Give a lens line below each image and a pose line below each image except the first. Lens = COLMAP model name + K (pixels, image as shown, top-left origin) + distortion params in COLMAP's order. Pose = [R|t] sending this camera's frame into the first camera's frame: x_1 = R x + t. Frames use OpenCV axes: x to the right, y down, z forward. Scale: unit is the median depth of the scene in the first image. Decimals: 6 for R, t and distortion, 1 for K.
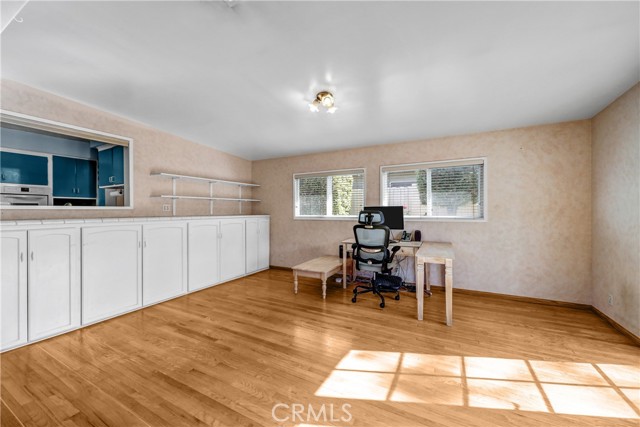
lens RADIAL K [[251.2, 0, 319.9], [0, 251.2, 212.8], [0, 0, 1]] dist [0.001239, 0.000485]
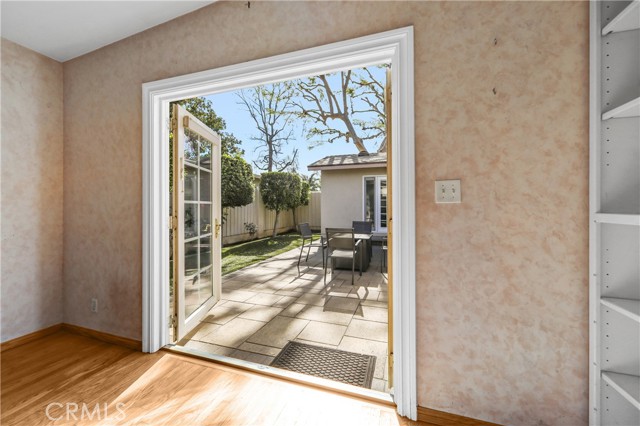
lens RADIAL K [[251.2, 0, 318.8], [0, 251.2, 204.7], [0, 0, 1]] dist [0.001239, 0.000485]
pose [[-0.153246, 0.008146, 0.988154, 0.253763], [0.009098, 0.999935, -0.006832, 0.042784], [-0.988146, 0.007943, -0.153310, 0.387399]]
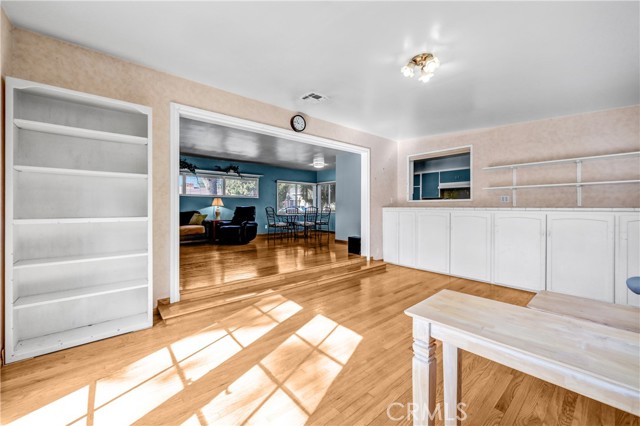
lens RADIAL K [[251.2, 0, 319.9], [0, 251.2, 209.4], [0, 0, 1]] dist [0.001239, 0.000485]
pose [[-0.365624, 0.011531, -0.930691, 0.803727], [-0.007983, 0.999848, 0.015524, 0.017087], [0.930728, 0.013105, -0.365476, 0.870570]]
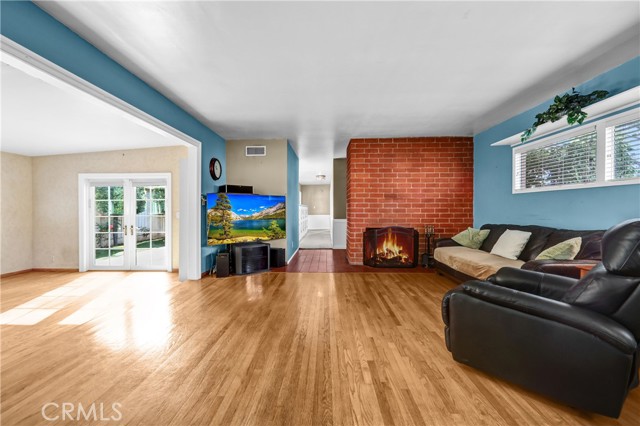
lens RADIAL K [[251.2, 0, 315.9], [0, 251.2, 212.3], [0, 0, 1]] dist [0.001239, 0.000485]
pose [[-0.432807, -0.003244, 0.901481, -1.264756], [0.008523, 0.999934, 0.007691, -0.004110], [-0.901447, 0.011012, -0.432750, 0.020354]]
